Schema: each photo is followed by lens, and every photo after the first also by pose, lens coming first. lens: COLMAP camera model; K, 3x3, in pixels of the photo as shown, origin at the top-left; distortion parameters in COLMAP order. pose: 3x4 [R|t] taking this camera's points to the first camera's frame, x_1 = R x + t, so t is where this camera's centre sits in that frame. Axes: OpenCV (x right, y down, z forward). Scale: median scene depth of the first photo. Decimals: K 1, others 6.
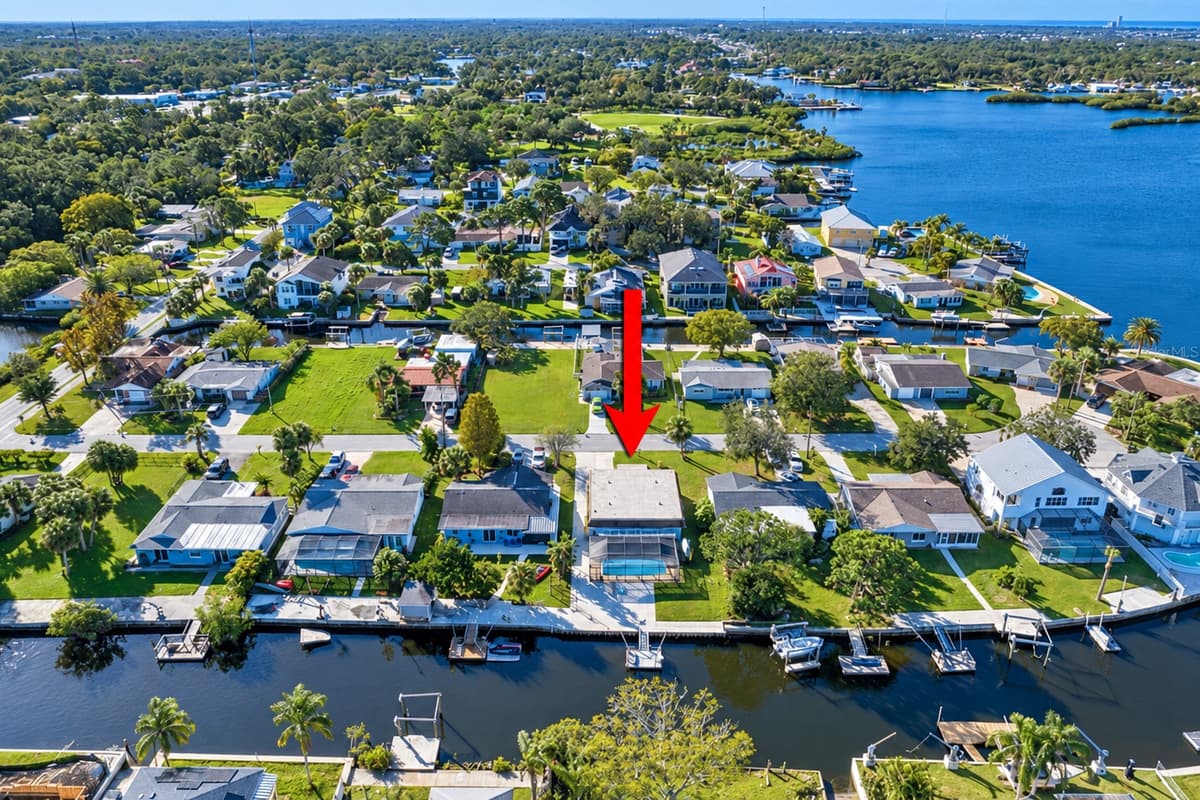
lens RADIAL K [[845.9, 0, 622.1], [0, 845.9, 354.7], [0, 0, 1]] dist [-0.042334, 0.000247]
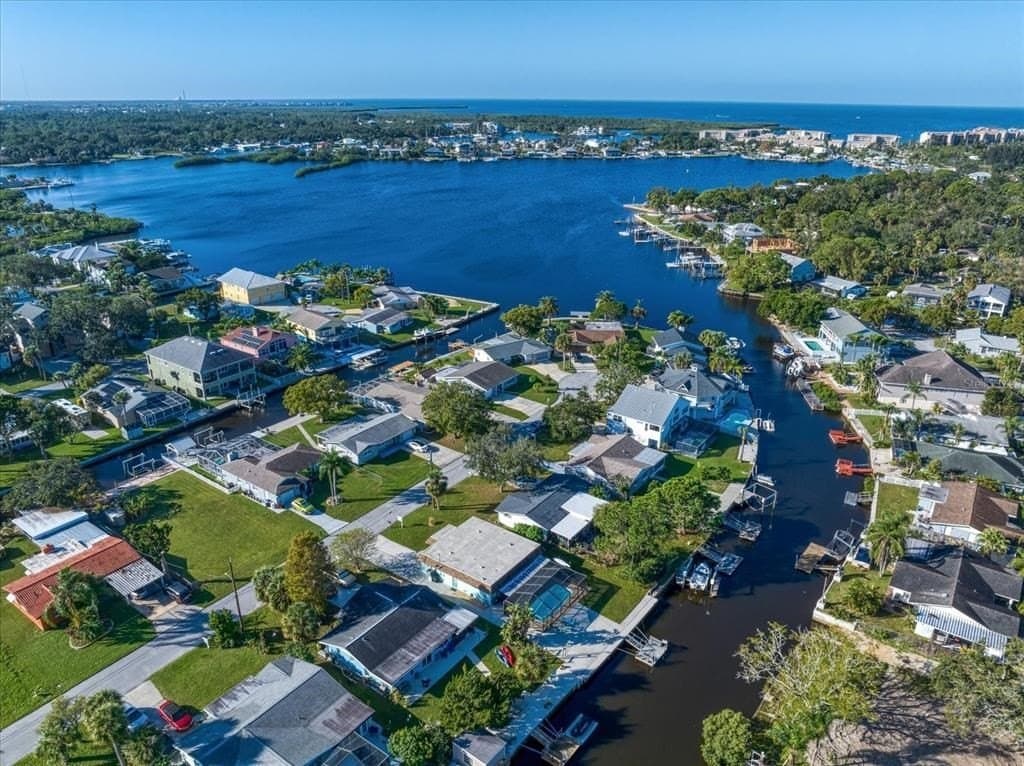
lens RADIAL K [[719.6, 0, 520.4], [0, 719.6, 383.4], [0, 0, 1]] dist [-0.041936, -0.000576]
pose [[0.592562, -0.300132, 0.747524, -0.336439], [0.296792, 0.944057, 0.143773, -0.084665], [-0.748856, 0.136665, 0.648489, 0.222516]]
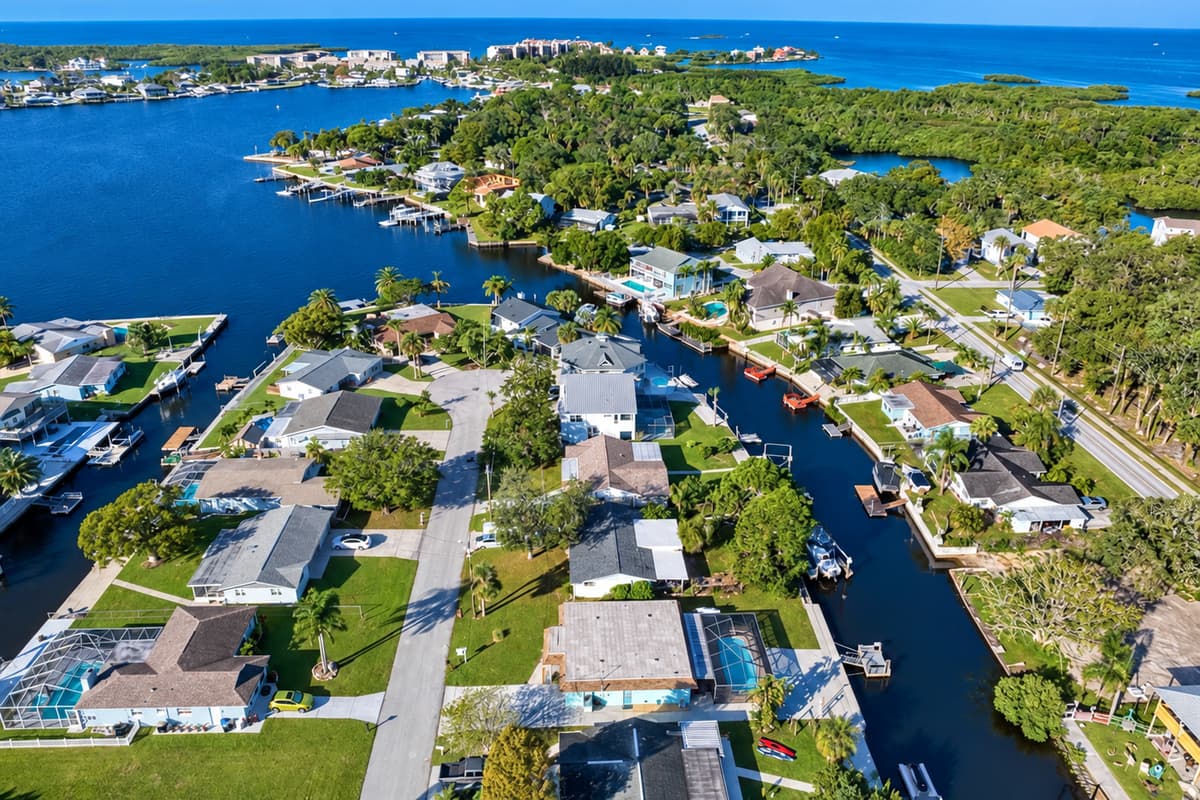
lens RADIAL K [[845.9, 0, 622.1], [0, 845.9, 354.7], [0, 0, 1]] dist [-0.042334, 0.000247]
pose [[-0.039607, -0.376723, 0.925479, -0.353221], [0.365550, 0.856537, 0.364304, -0.196437], [-0.929949, 0.352738, 0.103787, 0.508231]]
